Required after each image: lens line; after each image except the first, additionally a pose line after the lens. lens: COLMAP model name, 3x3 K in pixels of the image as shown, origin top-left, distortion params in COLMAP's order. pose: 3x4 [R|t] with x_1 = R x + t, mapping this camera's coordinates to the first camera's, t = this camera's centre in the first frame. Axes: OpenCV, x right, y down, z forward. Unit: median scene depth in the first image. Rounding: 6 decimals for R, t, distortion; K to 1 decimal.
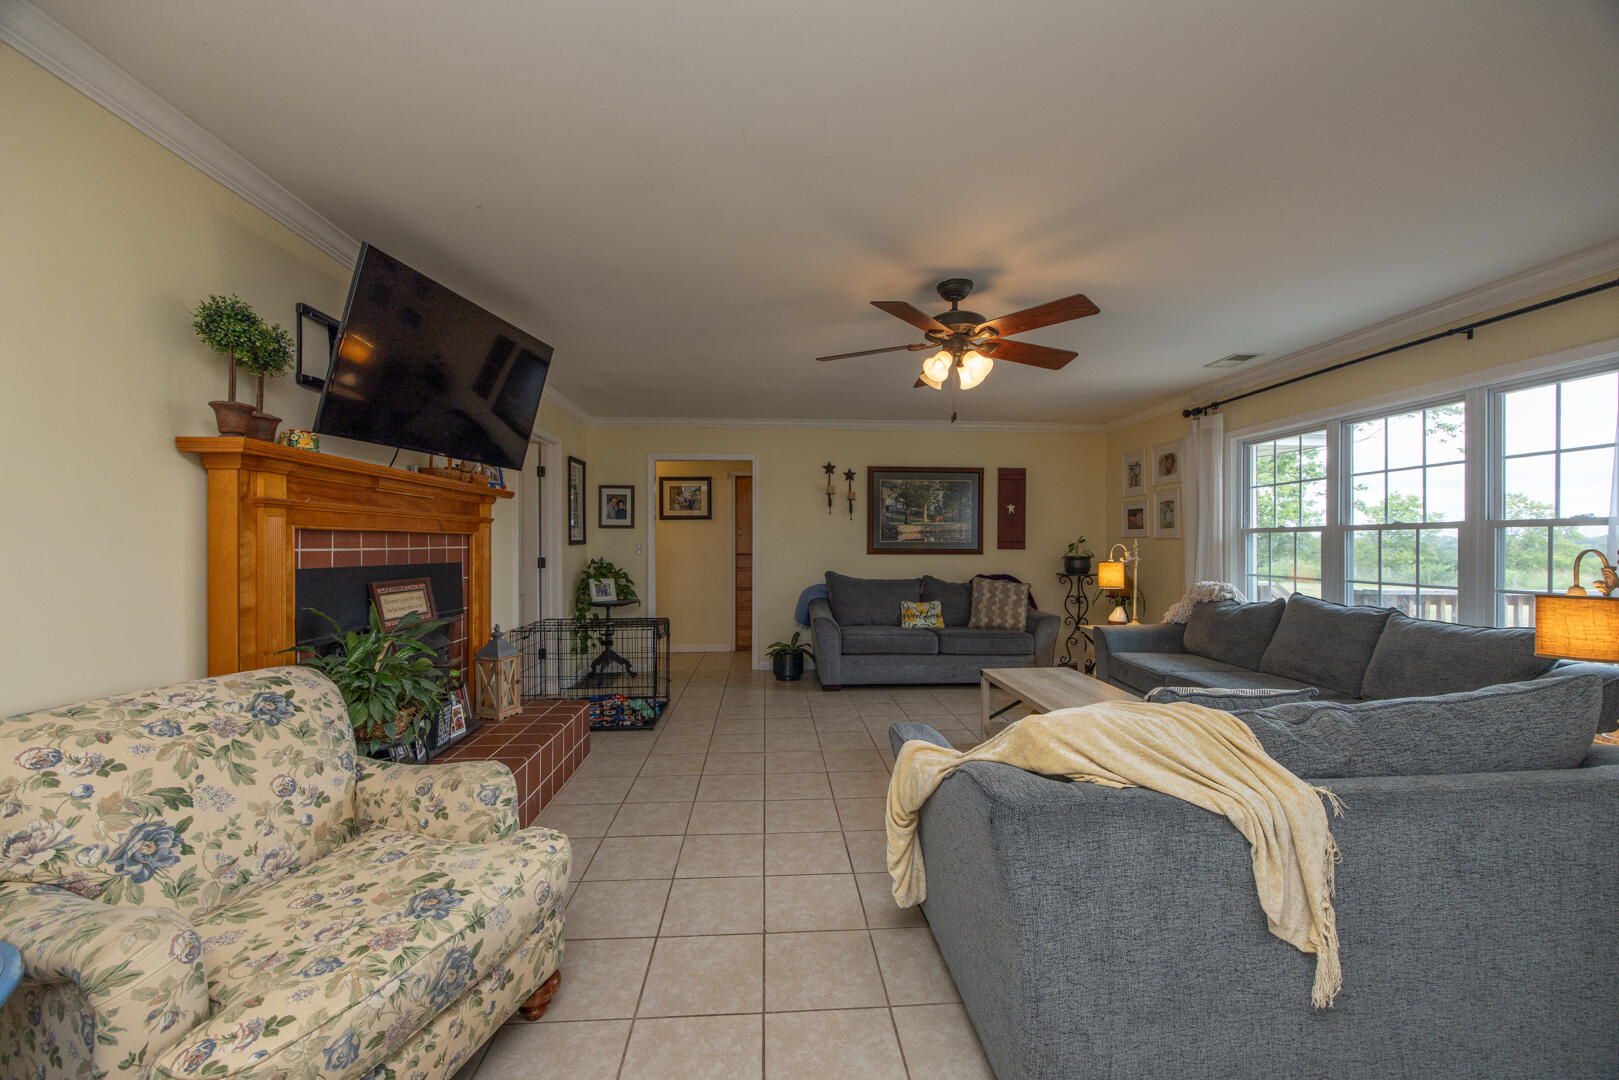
lens RADIAL K [[625.7, 0, 800.3], [0, 625.7, 541.8], [0, 0, 1]] dist [-0.001311, -0.000278]
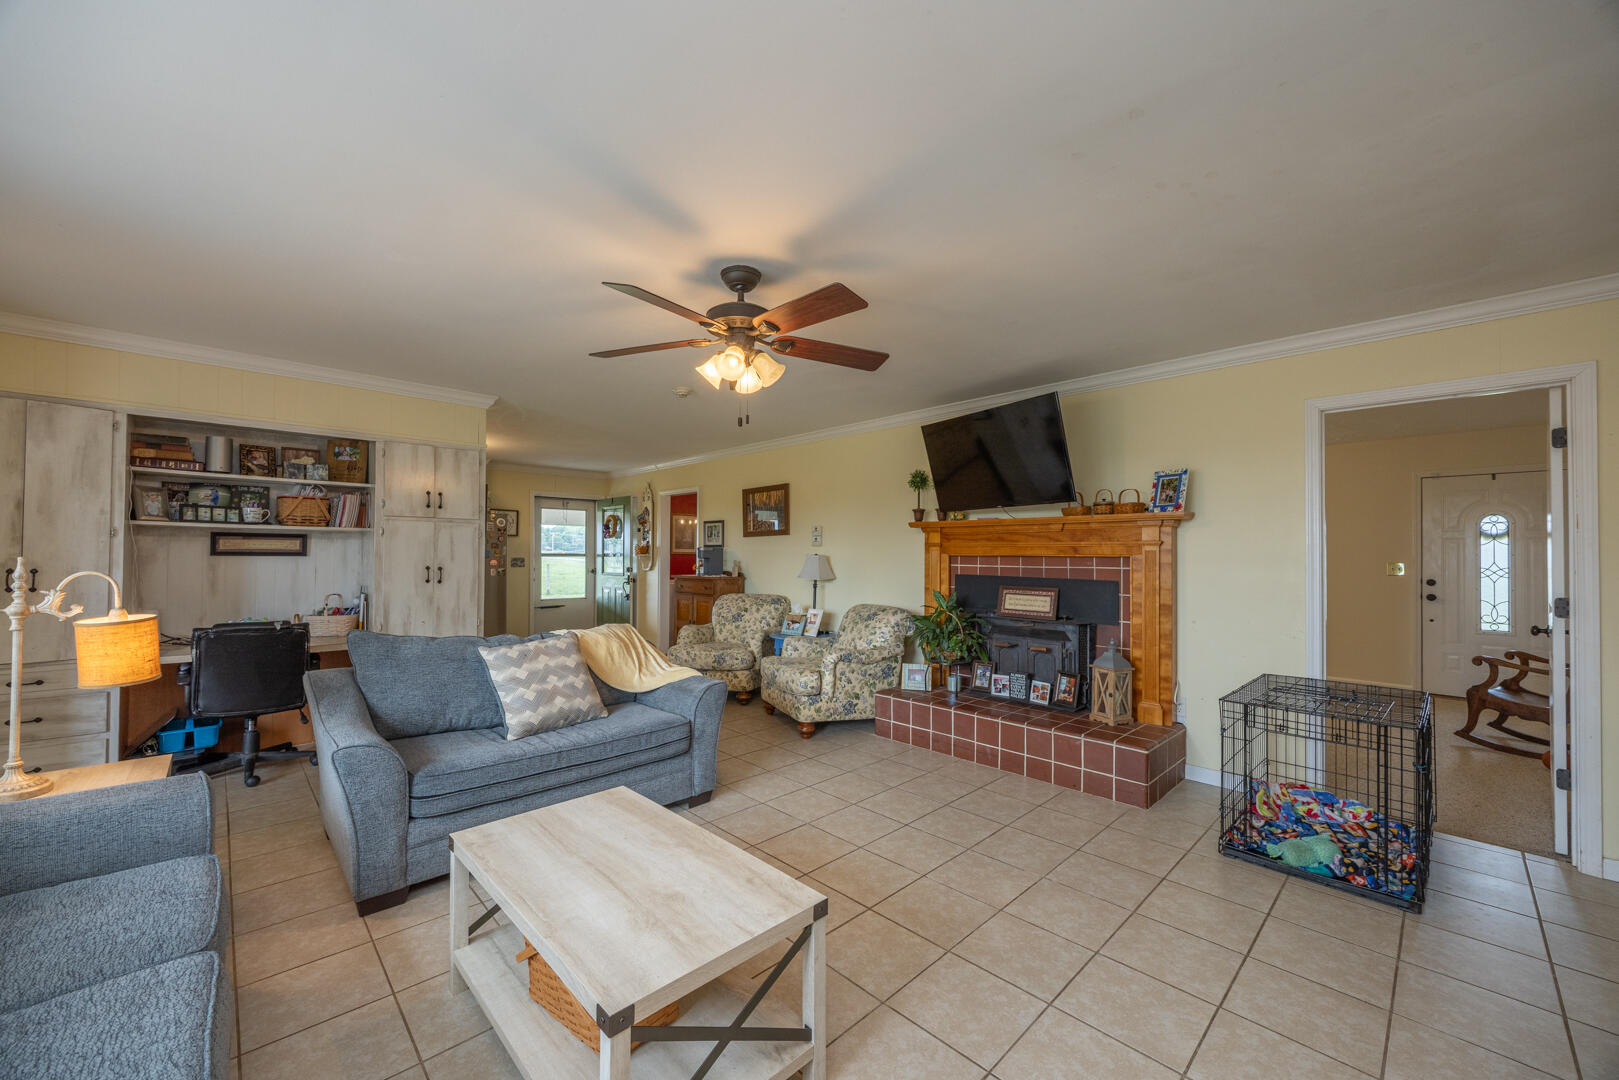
lens RADIAL K [[642.0, 0, 813.5], [0, 642.0, 549.3], [0, 0, 1]] dist [-0.000934, -0.000095]
pose [[-0.762035, -0.010030, -0.647458, 0.466252], [-0.005439, 0.999944, -0.009089, -0.008688], [0.647513, -0.003405, -0.762047, 1.087349]]
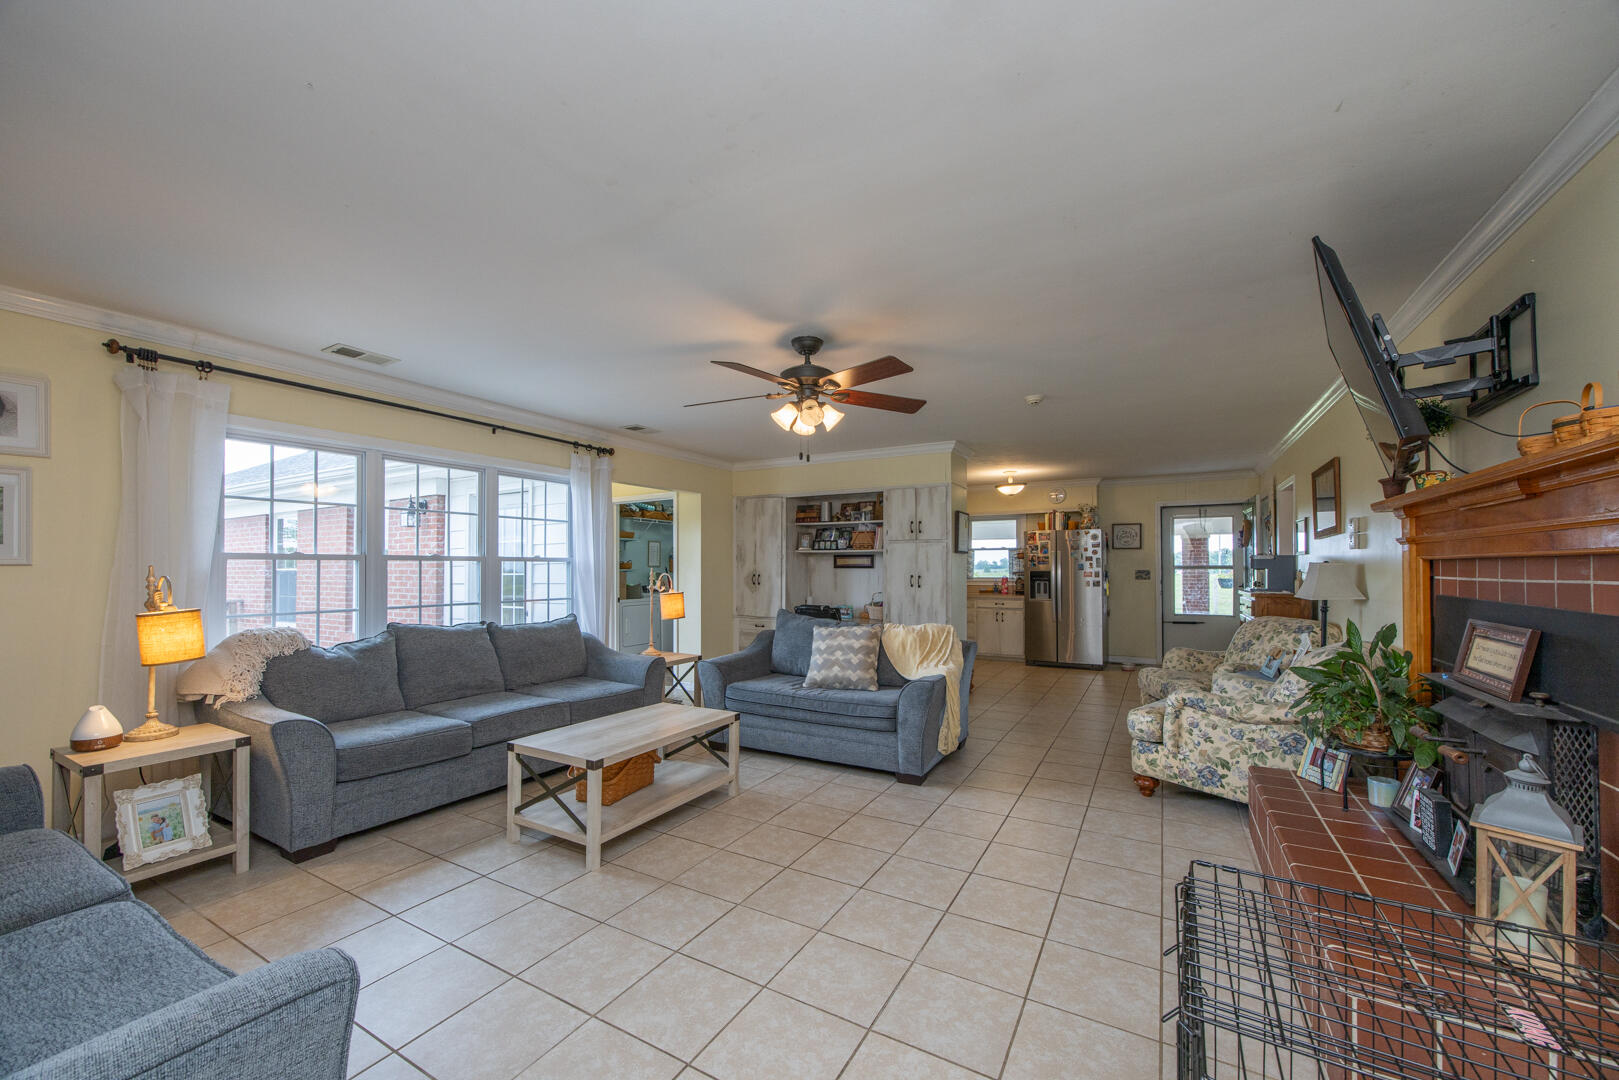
lens RADIAL K [[622.4, 0, 780.5], [0, 622.4, 560.9], [0, 0, 1]] dist [-0.000488, -0.000065]
pose [[-0.817613, 0.009026, 0.575697, -0.218092], [0.001796, 0.999912, -0.013127, -0.001905], [-0.575765, -0.009698, -0.817557, 1.196823]]
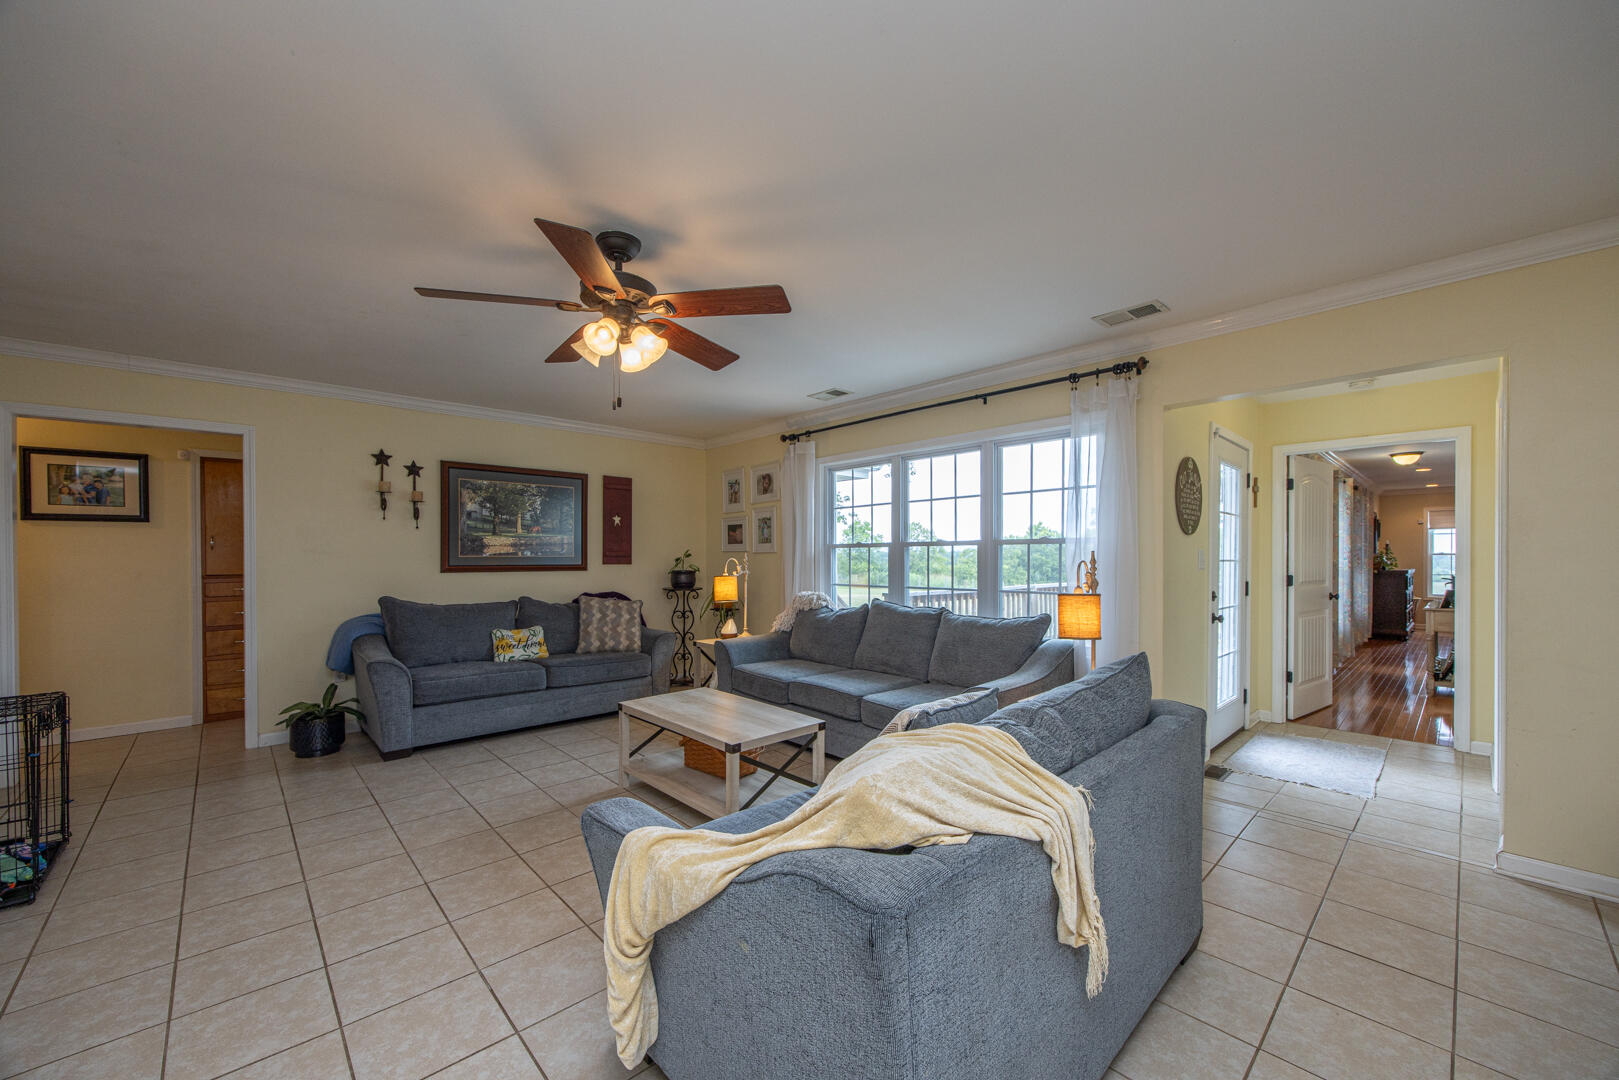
lens RADIAL K [[633.1, 0, 814.5], [0, 633.1, 560.0], [0, 0, 1]] dist [-0.002971, -0.000090]
pose [[0.767857, -0.006190, 0.640592, -0.053981], [0.002359, 0.999974, 0.006834, -0.000151], [-0.640617, -0.003737, 0.767851, 0.125157]]
